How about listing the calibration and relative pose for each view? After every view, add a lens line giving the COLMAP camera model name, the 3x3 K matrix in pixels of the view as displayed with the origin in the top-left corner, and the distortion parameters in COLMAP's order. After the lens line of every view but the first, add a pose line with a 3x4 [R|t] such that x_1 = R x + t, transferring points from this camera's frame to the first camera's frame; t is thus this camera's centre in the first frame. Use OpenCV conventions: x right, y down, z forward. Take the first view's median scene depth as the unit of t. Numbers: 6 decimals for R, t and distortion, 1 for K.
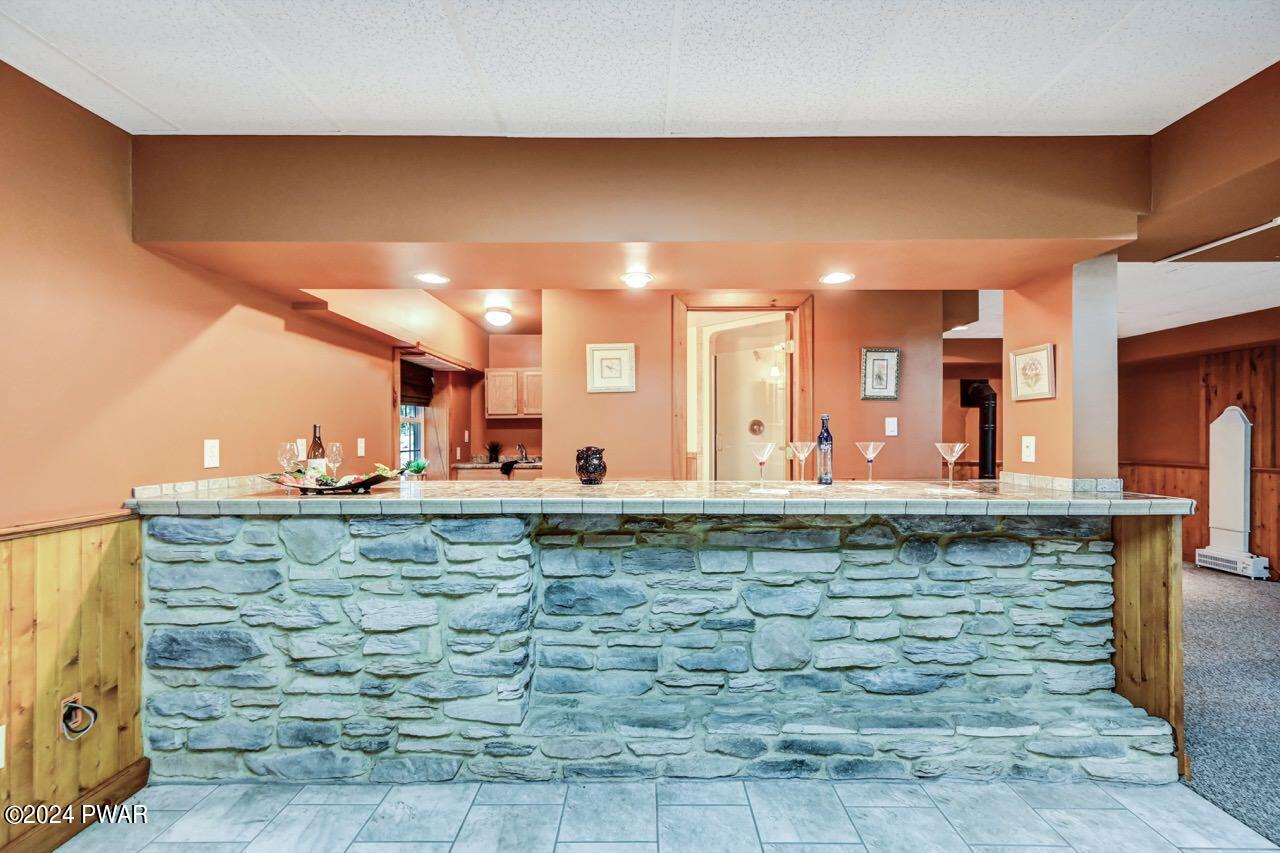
lens RADIAL K [[513.3, 0, 639.3], [0, 513.3, 431.5], [0, 0, 1]] dist [0.001742, -0.000173]
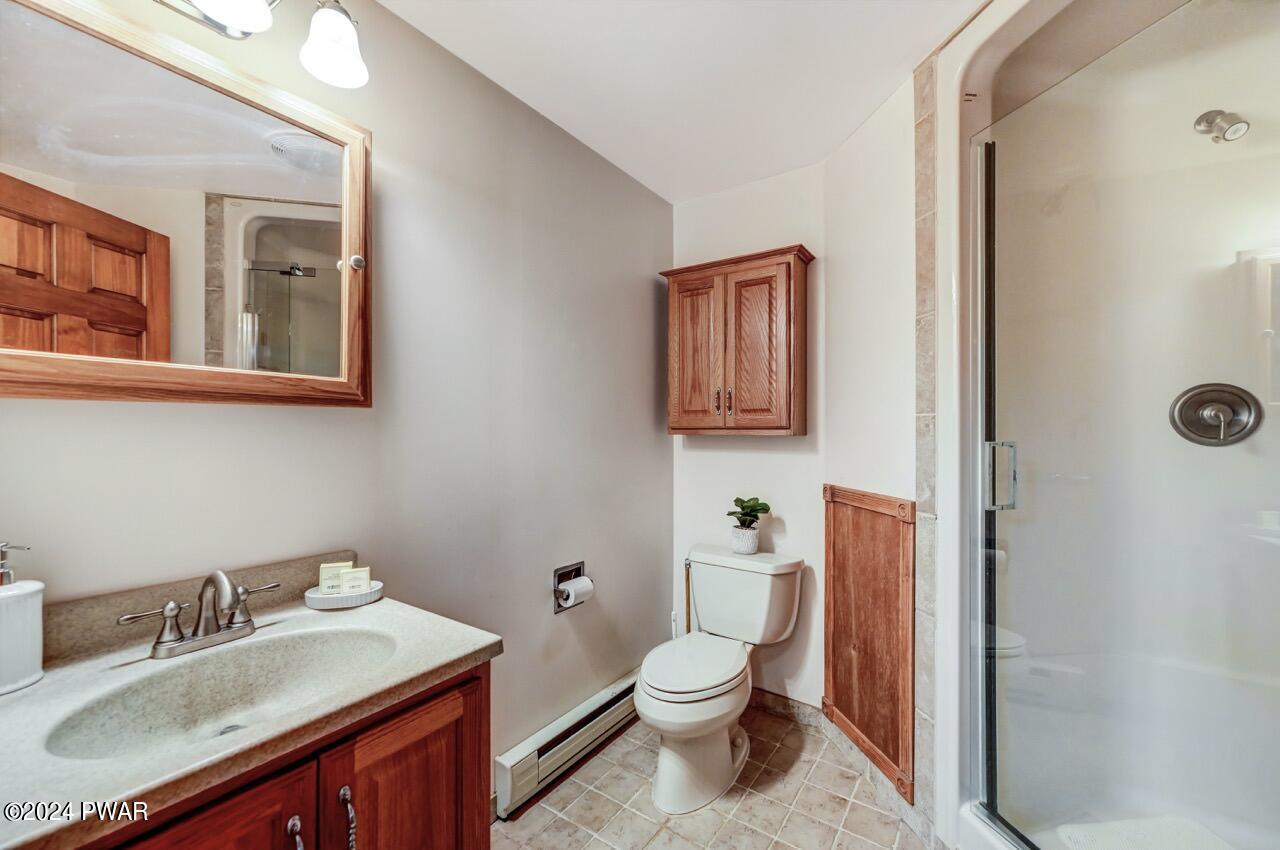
lens RADIAL K [[519.9, 0, 639.7], [0, 519.9, 428.0], [0, 0, 1]] dist [0.001201, 0.000899]
pose [[0.829476, -0.002516, -0.558537, 0.147751], [0.002137, 0.999997, -0.001330, -0.001766], [0.558538, -0.000090, 0.829479, 0.675759]]
